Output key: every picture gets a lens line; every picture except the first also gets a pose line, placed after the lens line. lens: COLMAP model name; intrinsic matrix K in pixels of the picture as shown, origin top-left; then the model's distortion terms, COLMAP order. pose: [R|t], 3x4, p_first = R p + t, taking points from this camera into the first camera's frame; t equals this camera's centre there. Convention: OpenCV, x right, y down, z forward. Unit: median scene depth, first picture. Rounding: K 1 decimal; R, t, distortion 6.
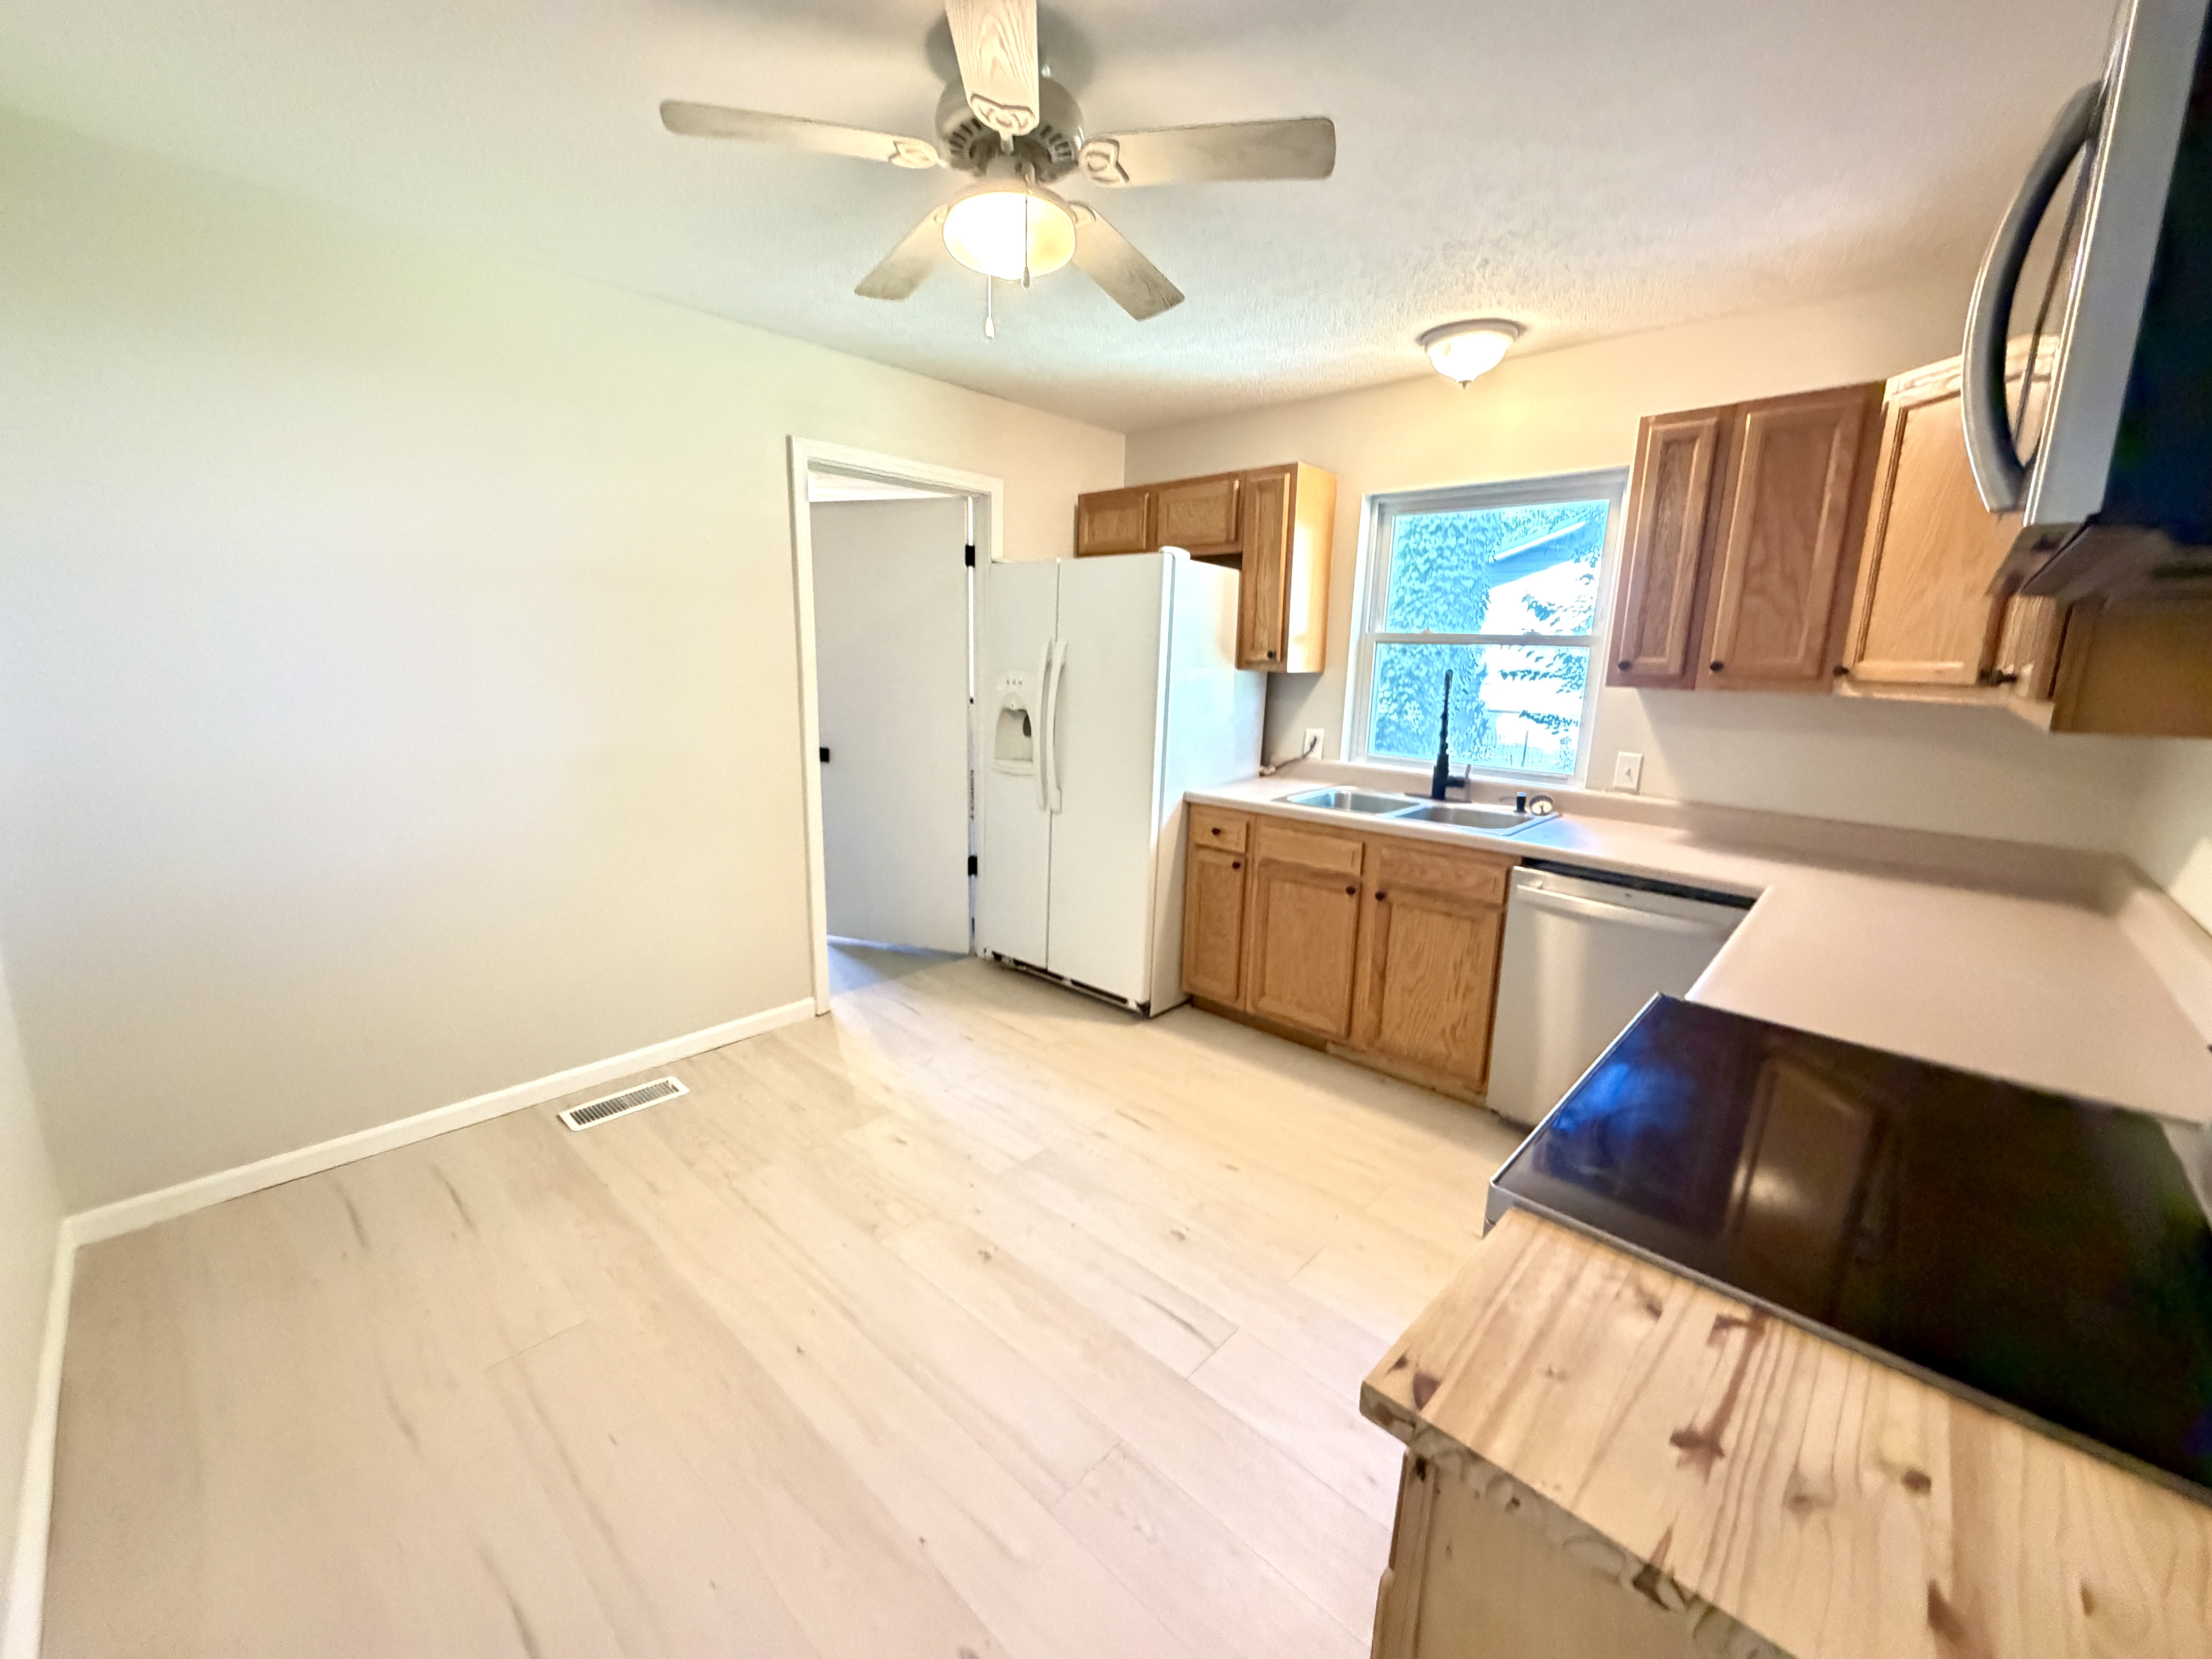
lens RADIAL K [[881.9, 0, 1098.9], [0, 881.9, 825.9], [0, 0, 1]] dist [0.000577, -0.000270]
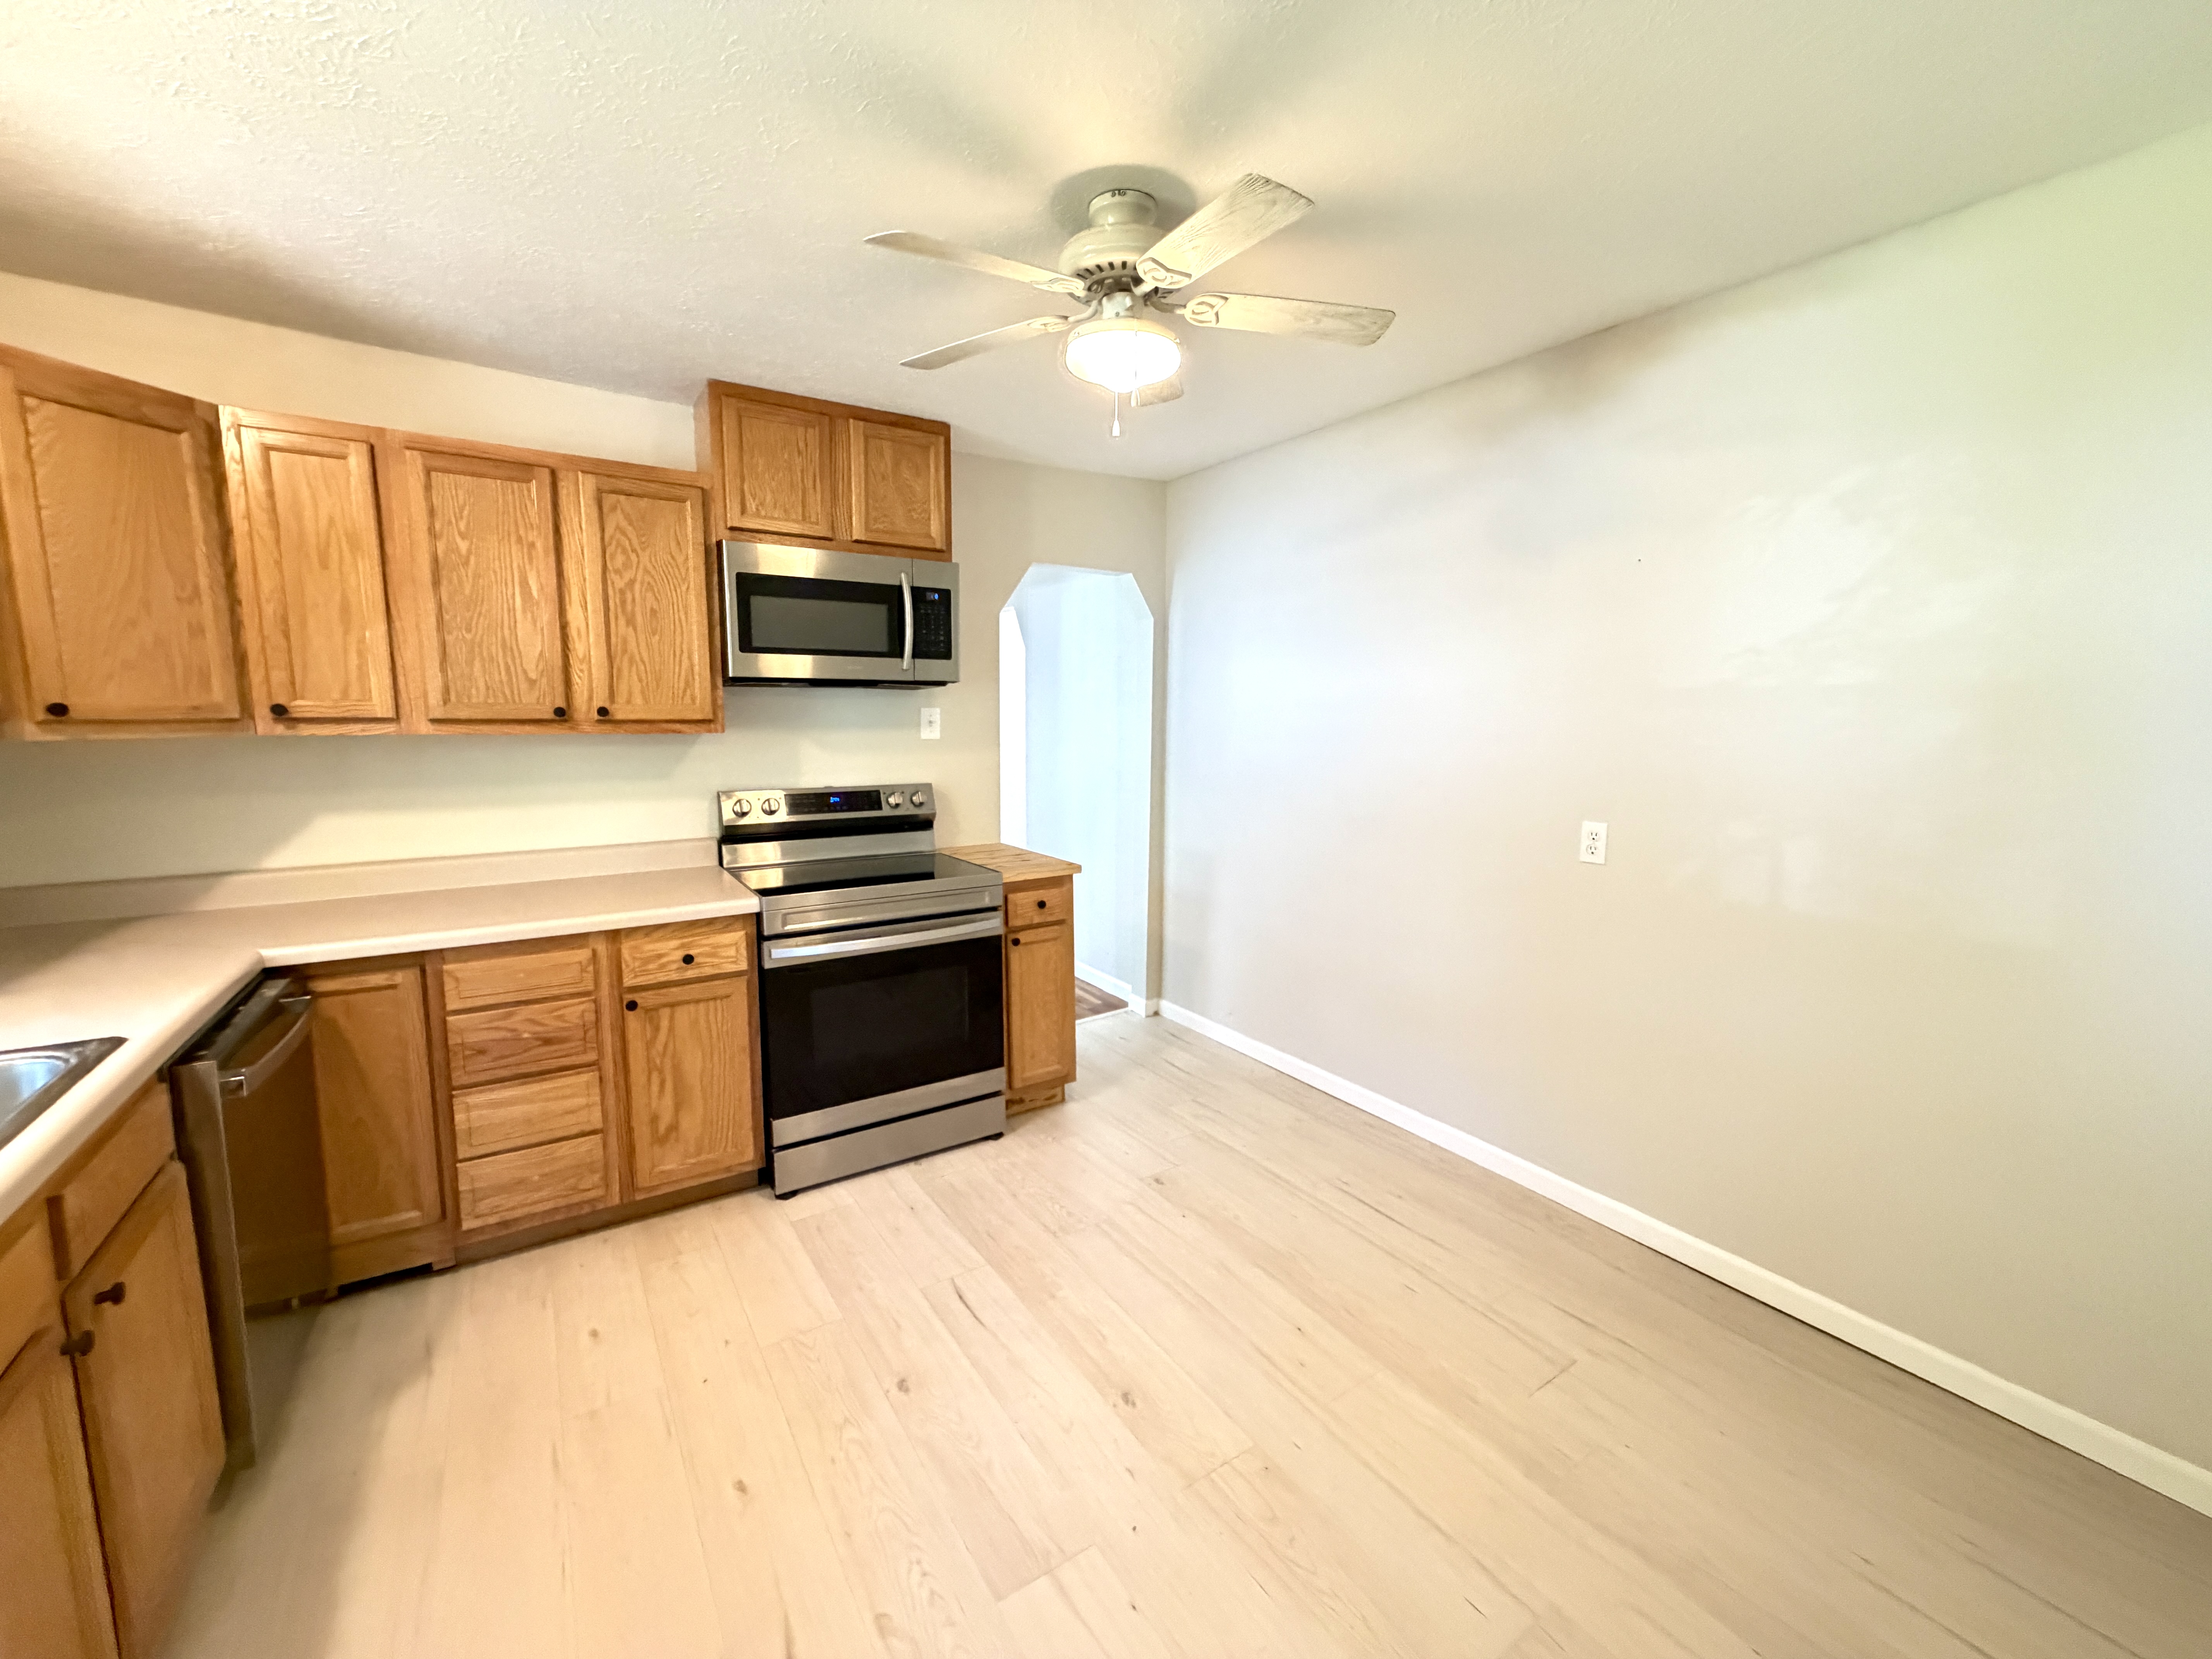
lens RADIAL K [[886.6, 0, 1092.3], [0, 886.6, 828.1], [0, 0, 1]] dist [-0.000213, -0.000290]
pose [[-0.969758, -0.060038, 0.236568, -0.202372], [0.020536, 0.945765, 0.324202, -0.251473], [-0.243202, 0.319256, -0.915930, 1.232314]]
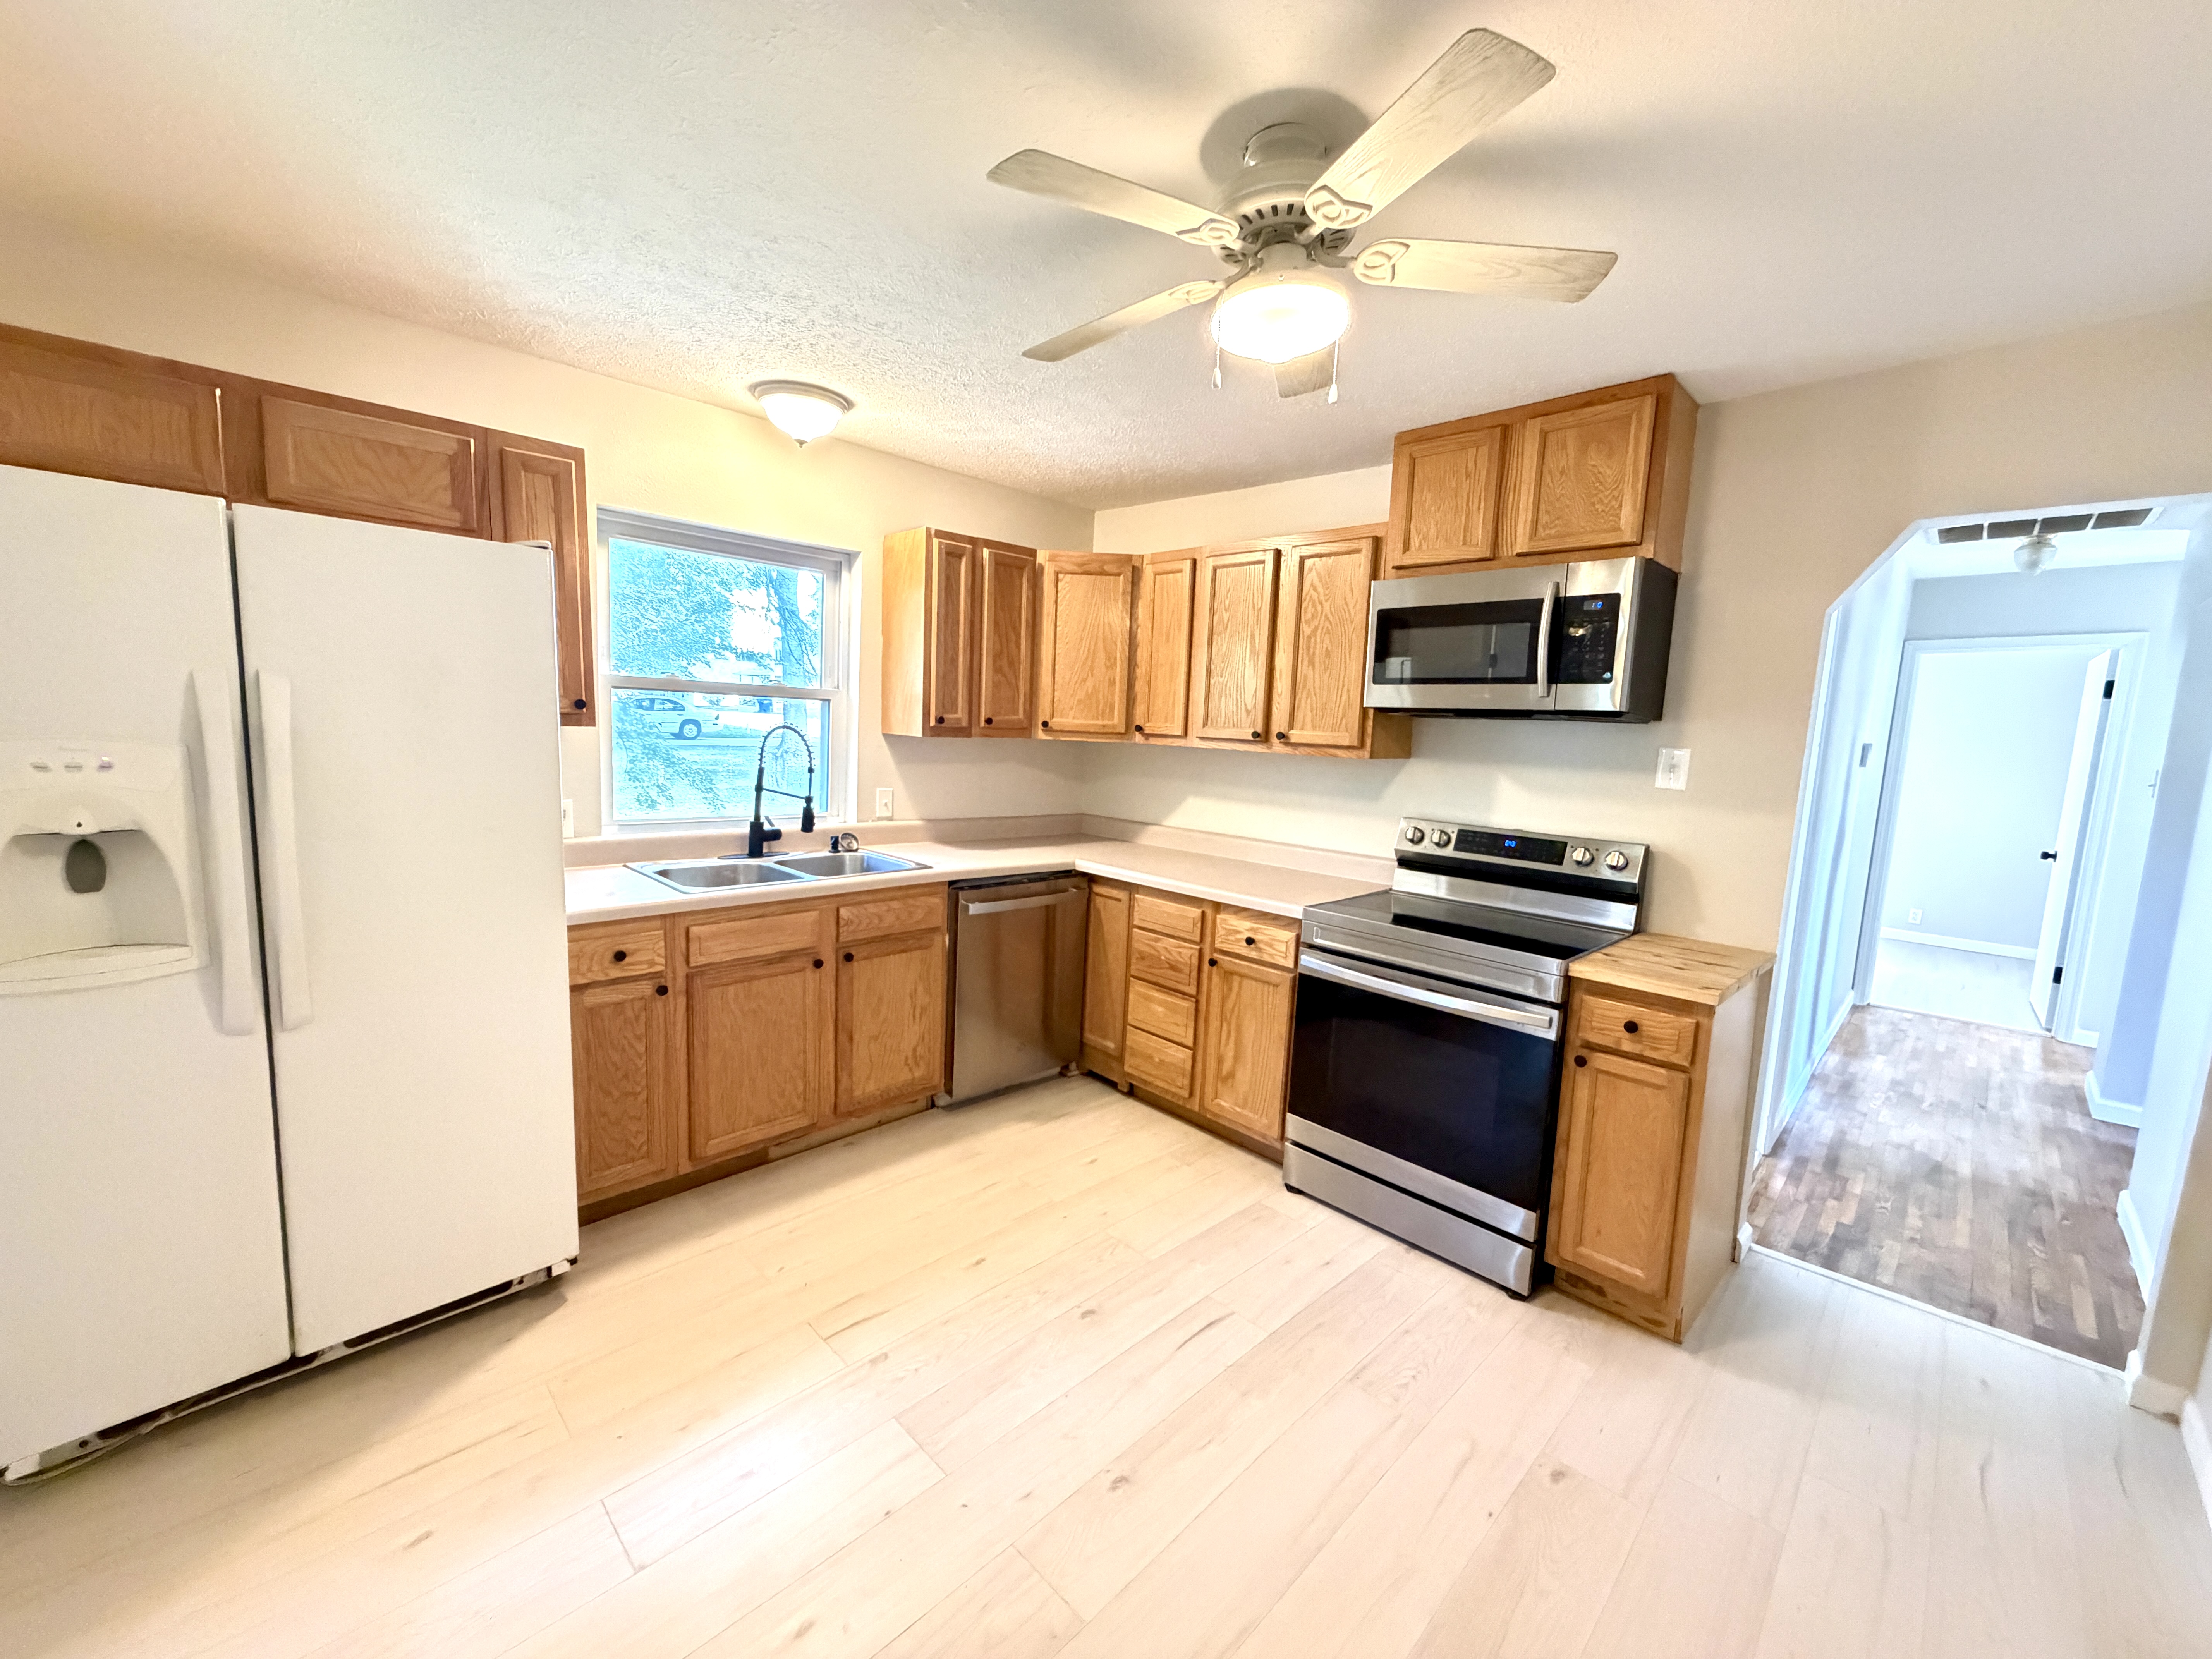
lens RADIAL K [[881.9, 0, 1098.9], [0, 881.9, 825.9], [0, 0, 1]] dist [0.000577, -0.000270]
pose [[0.043049, -0.139049, 0.989349, -0.630744], [0.155424, 0.979143, 0.130851, -0.151449], [-0.986909, 0.148136, 0.063763, 0.664292]]
